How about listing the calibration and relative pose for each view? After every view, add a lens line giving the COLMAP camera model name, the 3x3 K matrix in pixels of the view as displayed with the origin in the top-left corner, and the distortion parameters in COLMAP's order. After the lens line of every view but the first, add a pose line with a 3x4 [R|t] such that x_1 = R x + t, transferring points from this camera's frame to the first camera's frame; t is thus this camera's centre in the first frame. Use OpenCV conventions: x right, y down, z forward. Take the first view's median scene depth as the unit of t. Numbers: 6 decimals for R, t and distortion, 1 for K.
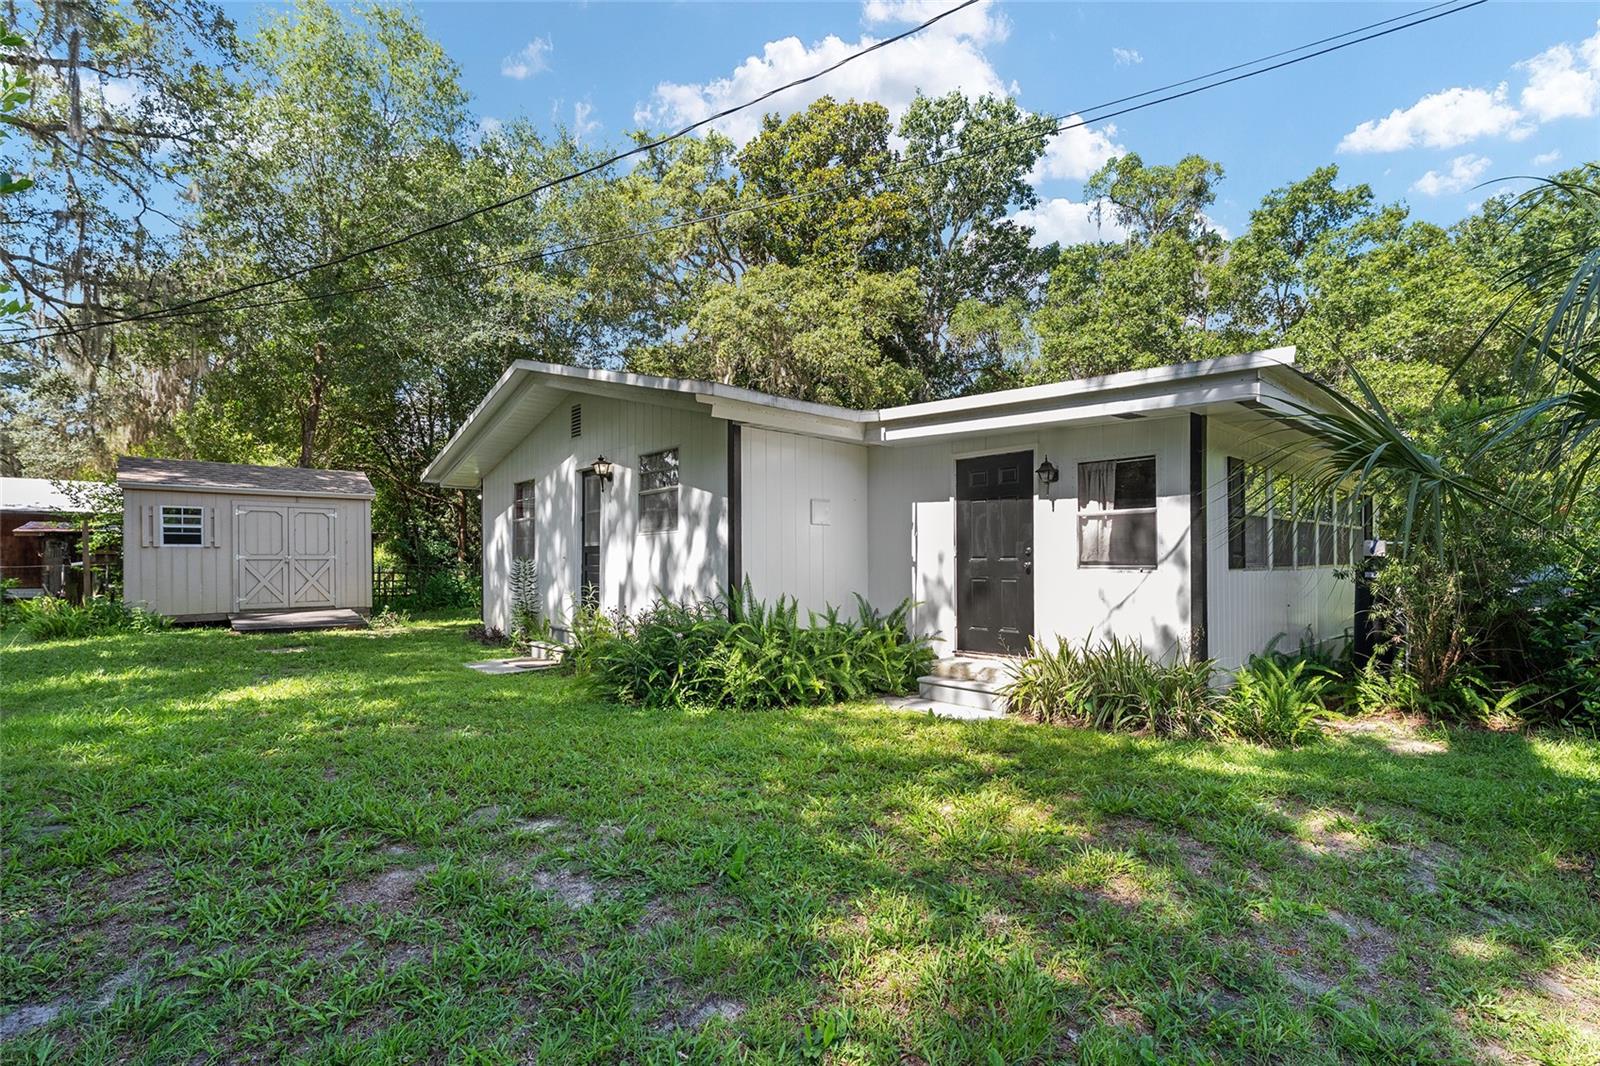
lens RADIAL K [[724.2, 0, 807.4], [0, 724.2, 552.7], [0, 0, 1]] dist [0.001821, 0.000359]
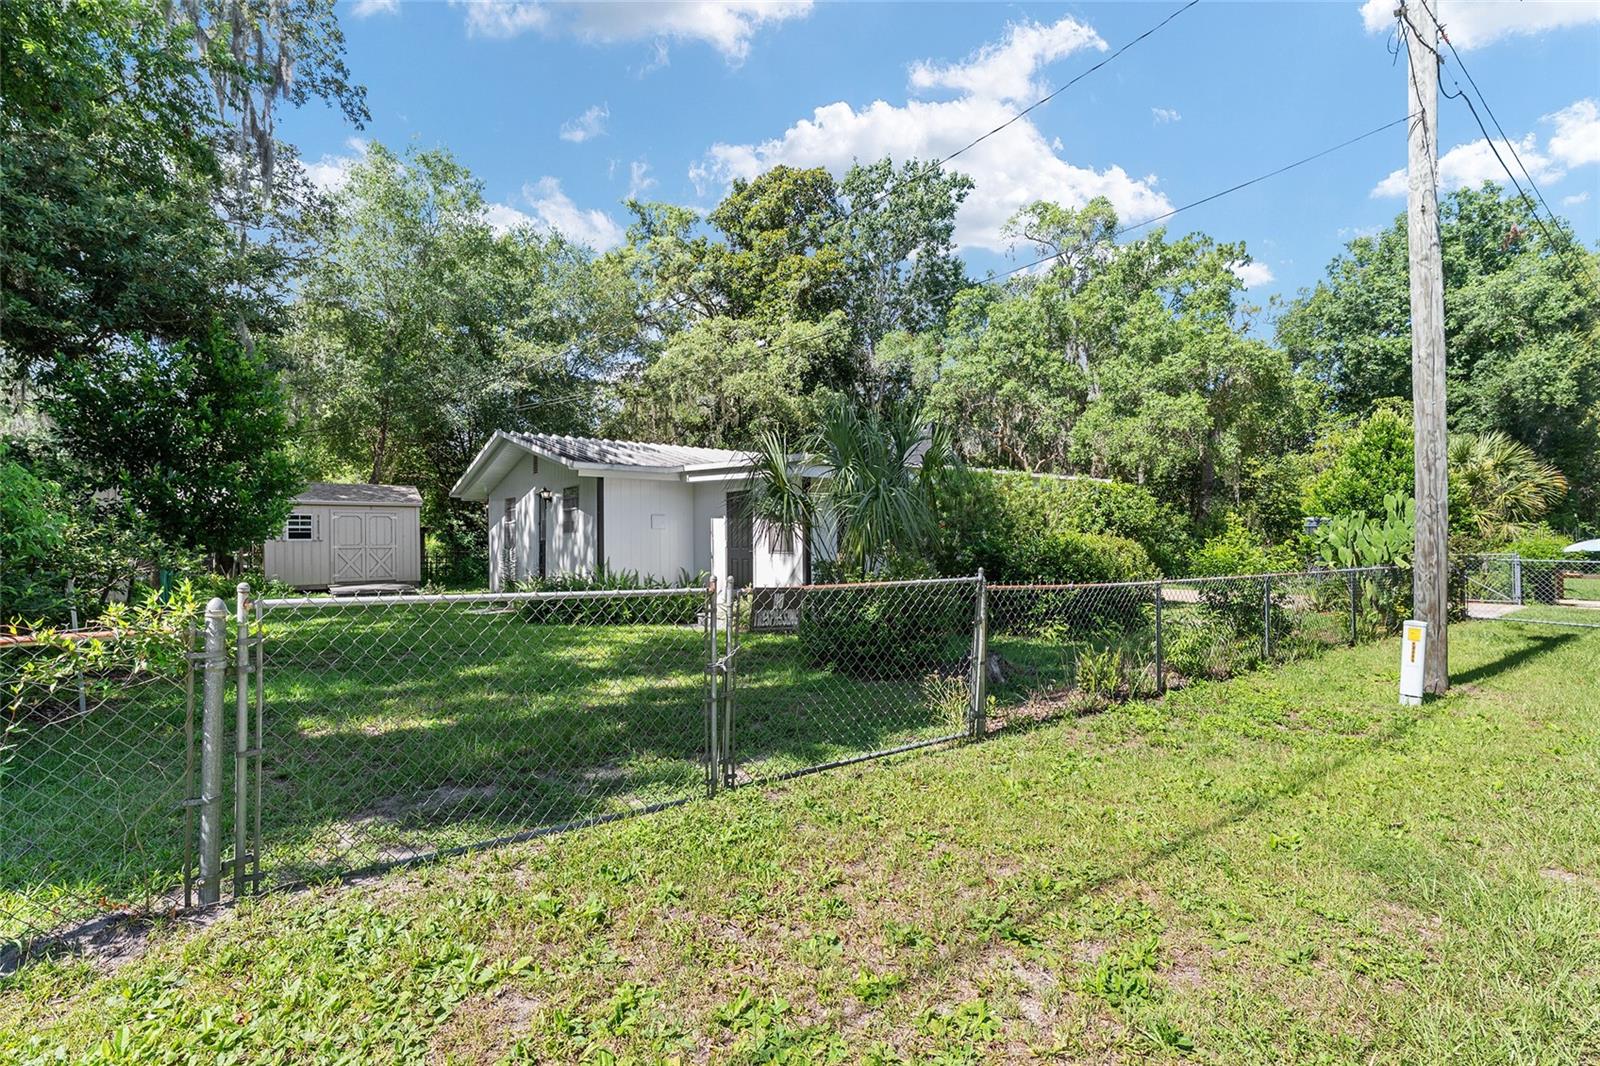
lens RADIAL K [[715.8, 0, 800.0], [0, 715.8, 533.0], [0, 0, 1]] dist [0.000248, 0.000023]
pose [[0.997582, -0.006047, -0.069234, 0.290258], [0.005922, 0.999980, -0.002006, -0.014437], [0.069245, 0.001591, 0.997598, -0.425201]]
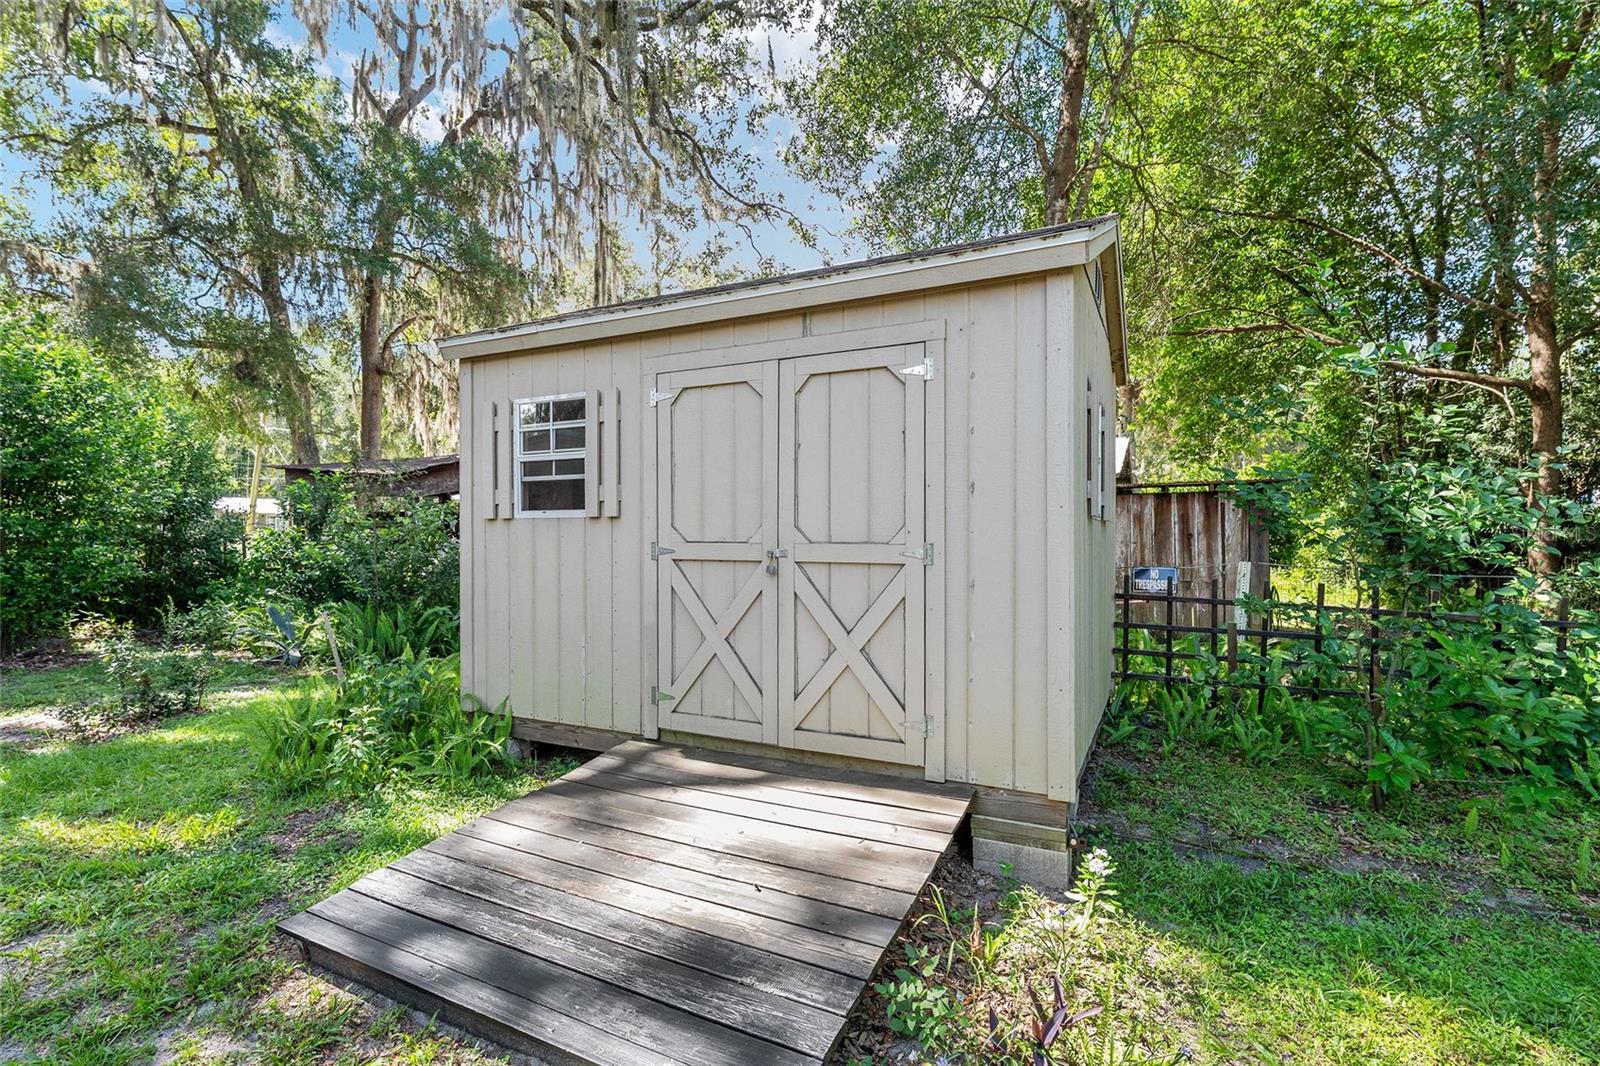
lens RADIAL K [[715.8, 0, 800.0], [0, 715.8, 533.0], [0, 0, 1]] dist [0.000248, 0.000023]
pose [[0.353571, 0.001534, -0.935407, -0.521711], [0.012305, 0.999905, 0.006290, -0.001566], [0.935327, -0.013734, 0.353518, 1.009155]]
